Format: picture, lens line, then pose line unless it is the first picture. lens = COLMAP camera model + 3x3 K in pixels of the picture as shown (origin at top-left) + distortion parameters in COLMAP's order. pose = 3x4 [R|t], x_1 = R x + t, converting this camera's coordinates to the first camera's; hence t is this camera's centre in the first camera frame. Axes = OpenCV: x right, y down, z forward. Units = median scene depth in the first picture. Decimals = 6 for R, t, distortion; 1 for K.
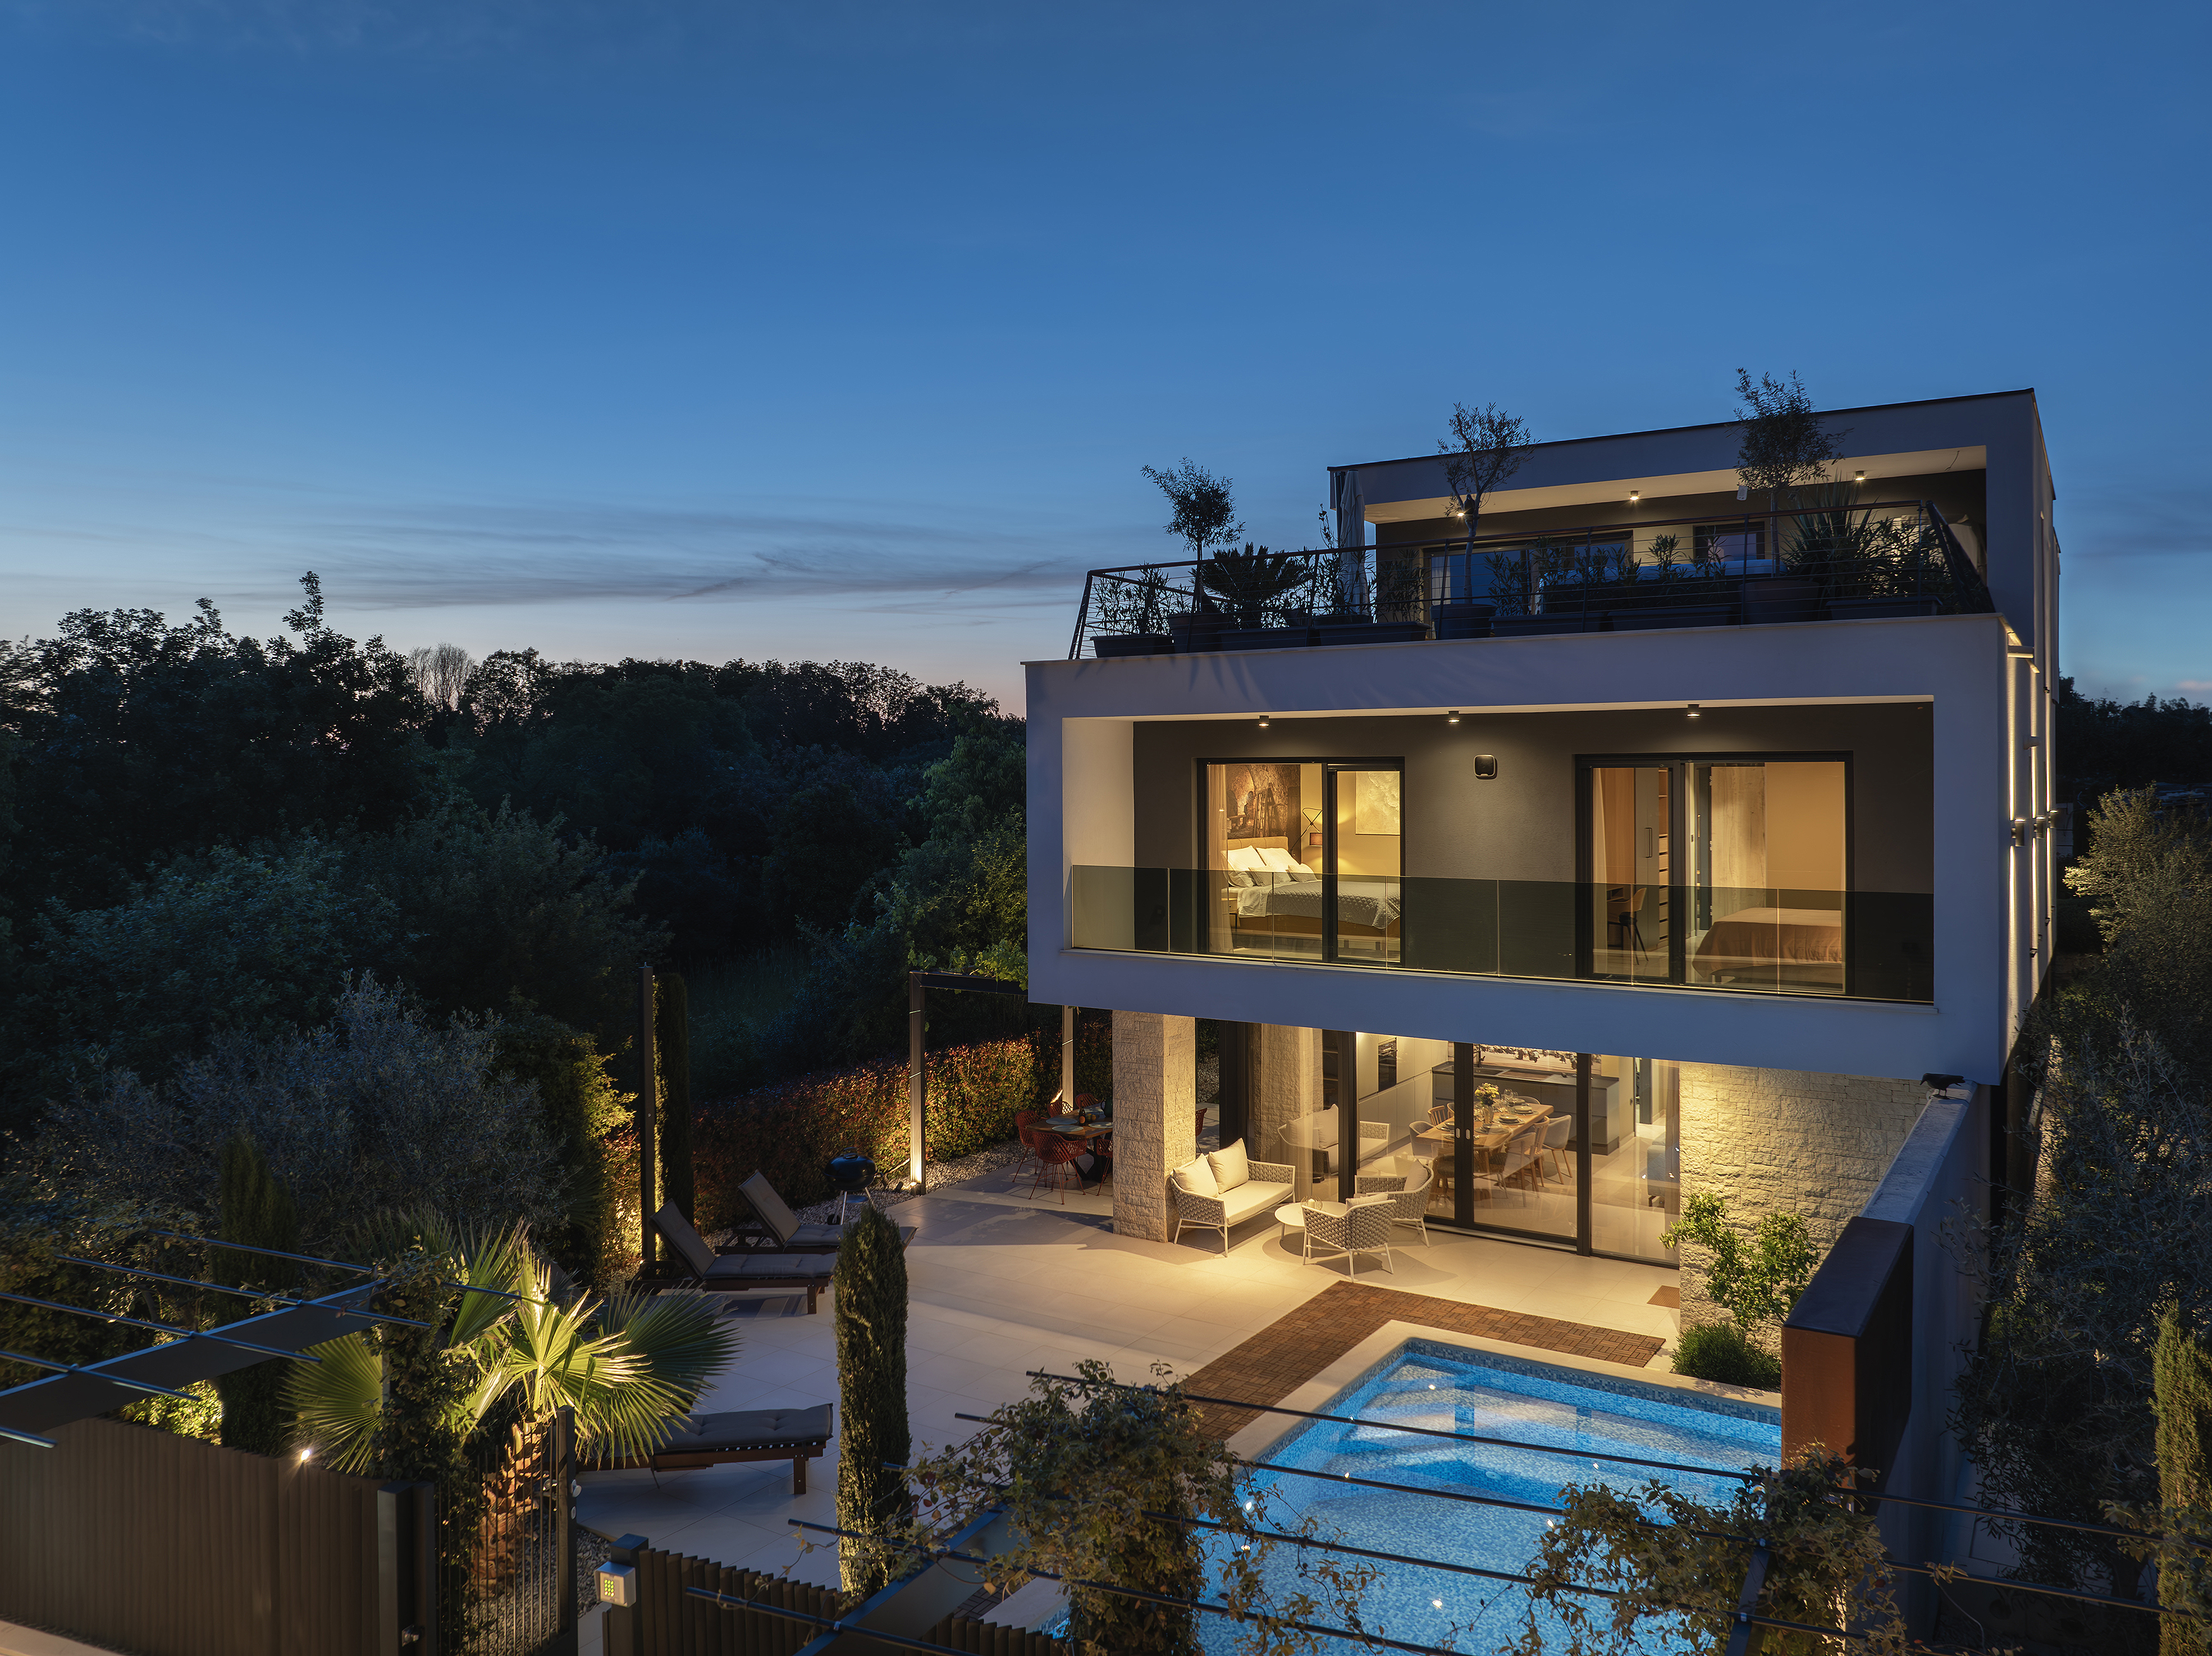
lens RADIAL K [[1583.8, 0, 1110.6], [0, 1583.8, 763.1], [0, 0, 1]] dist [-0.016479, -0.049329]
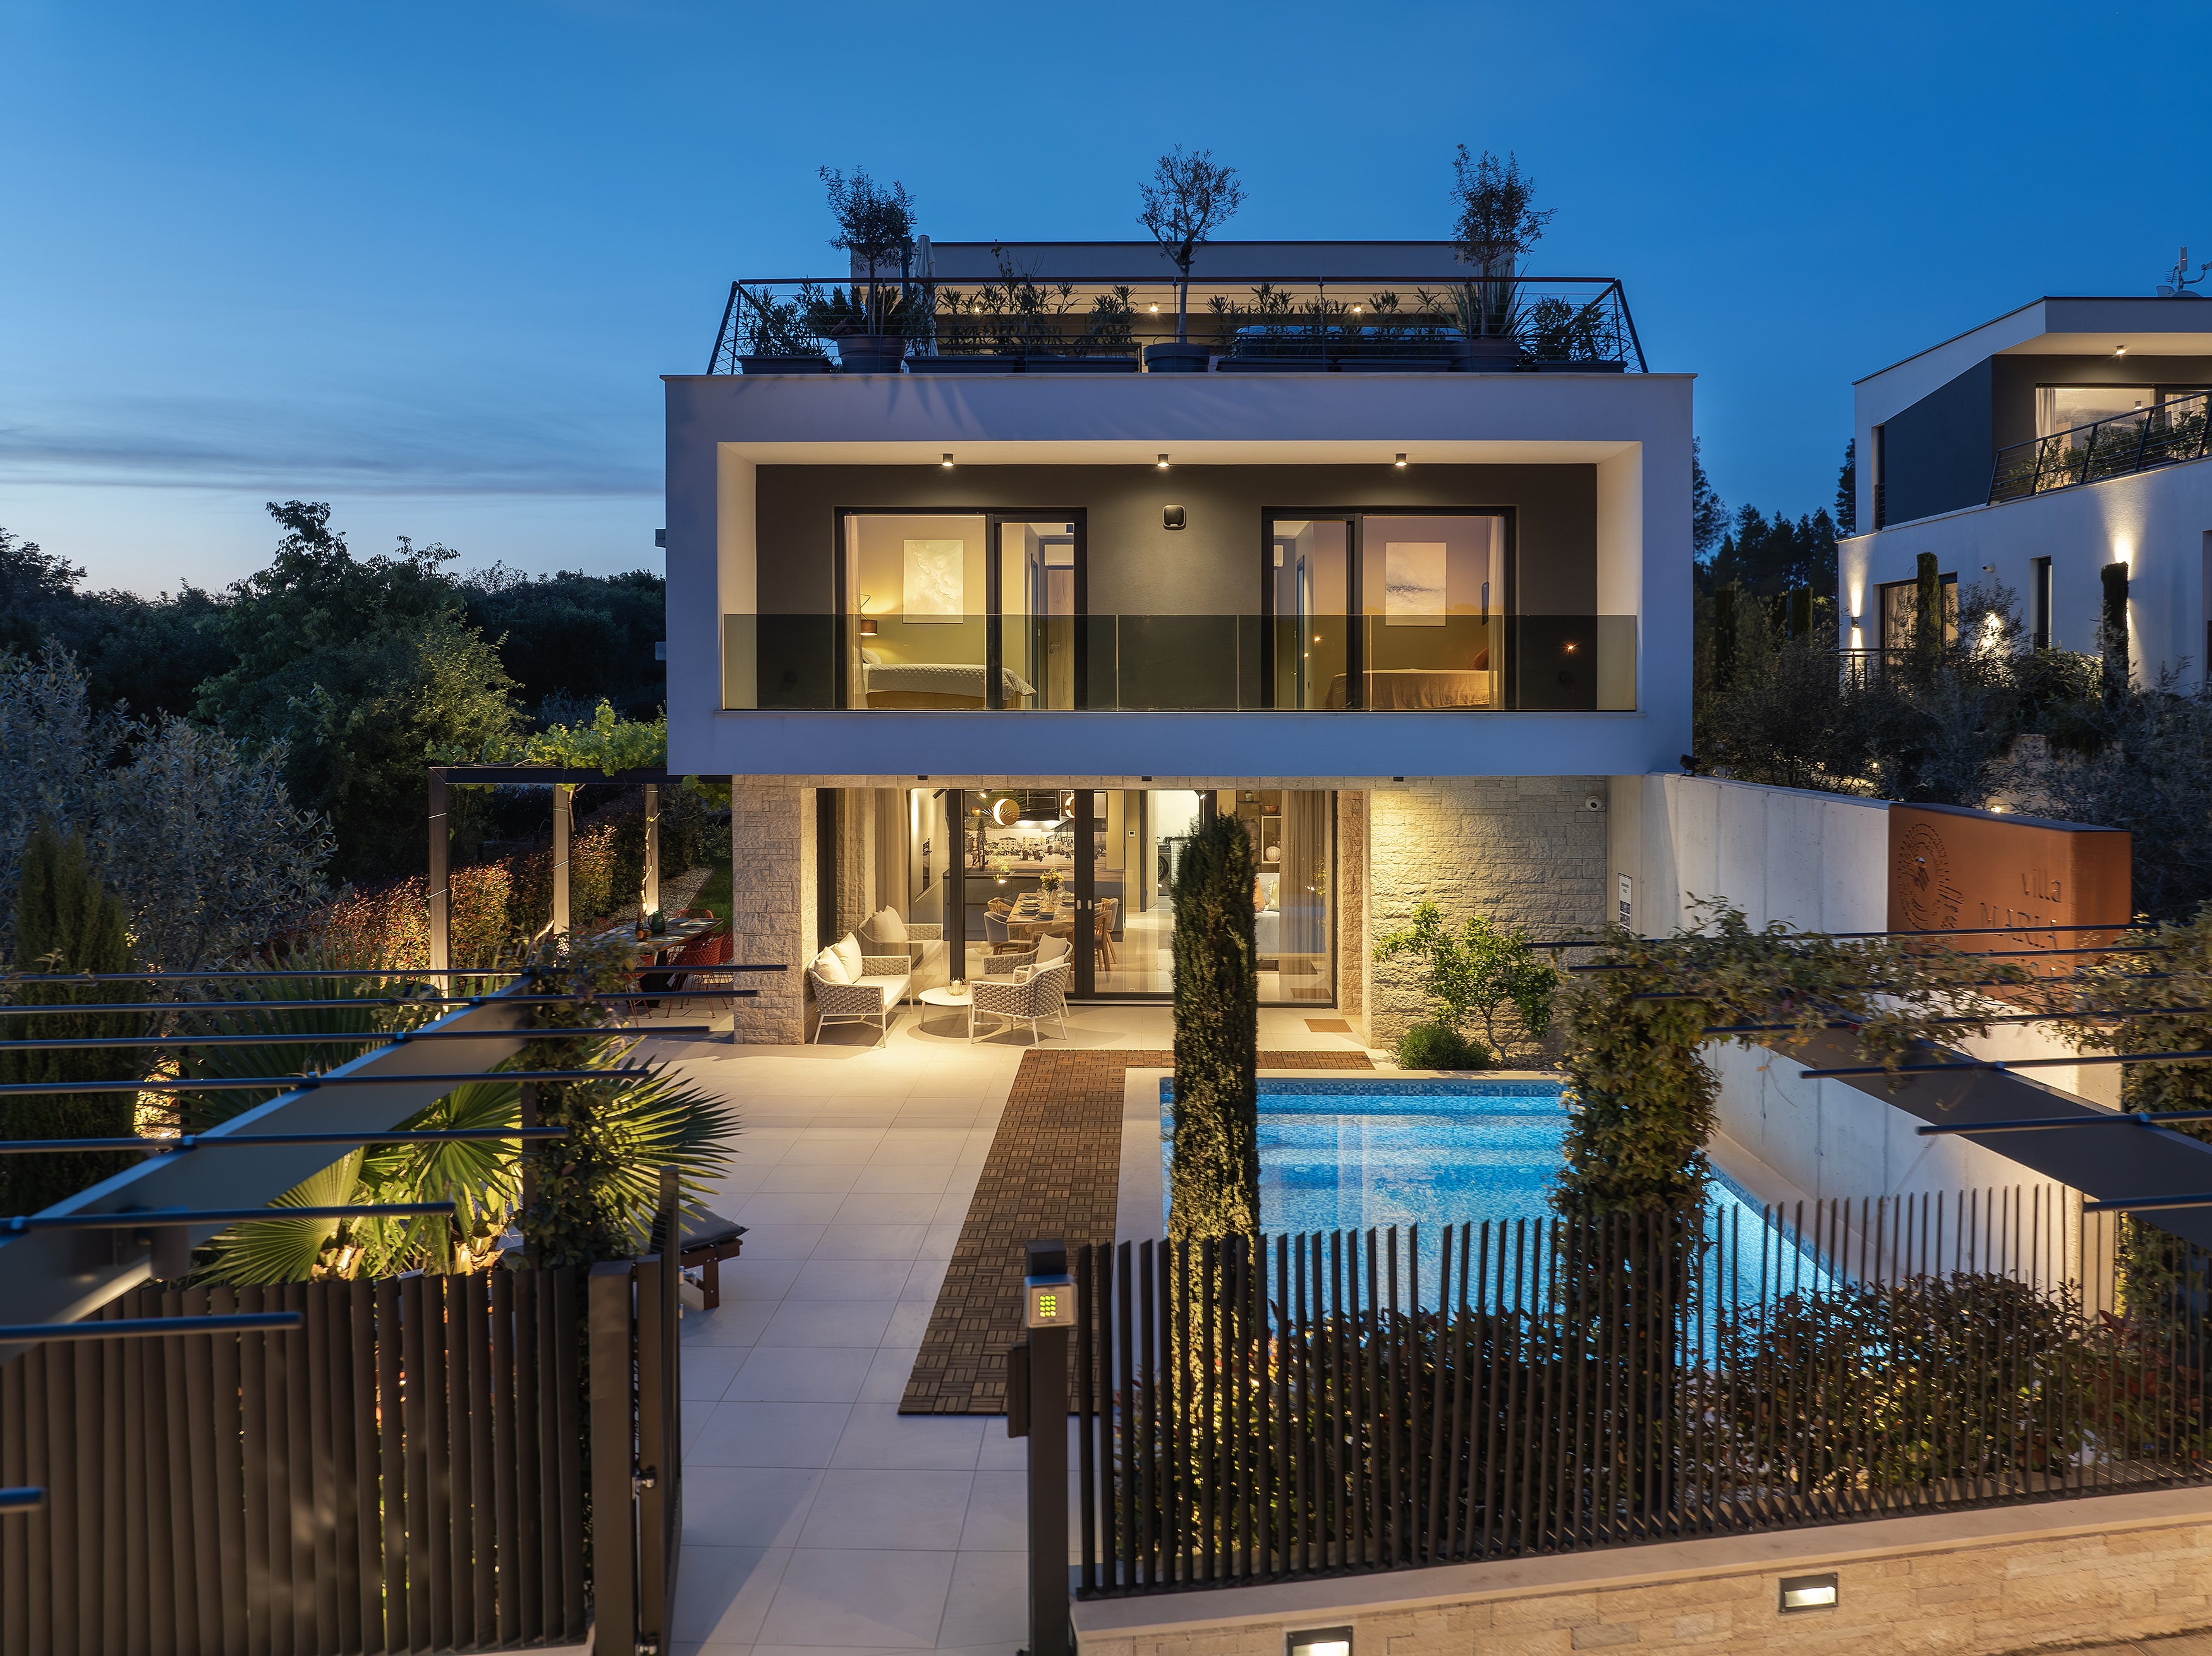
lens RADIAL K [[1588.6, 0, 1106.9], [0, 1588.6, 704.6], [0, 0, 1]] dist [-0.037615, -0.001475]
pose [[0.852605, 0.003867, 0.522541, -0.303668], [-0.012148, 0.999849, 0.012421, 0.102123], [-0.522414, -0.016938, 0.852524, 0.153558]]
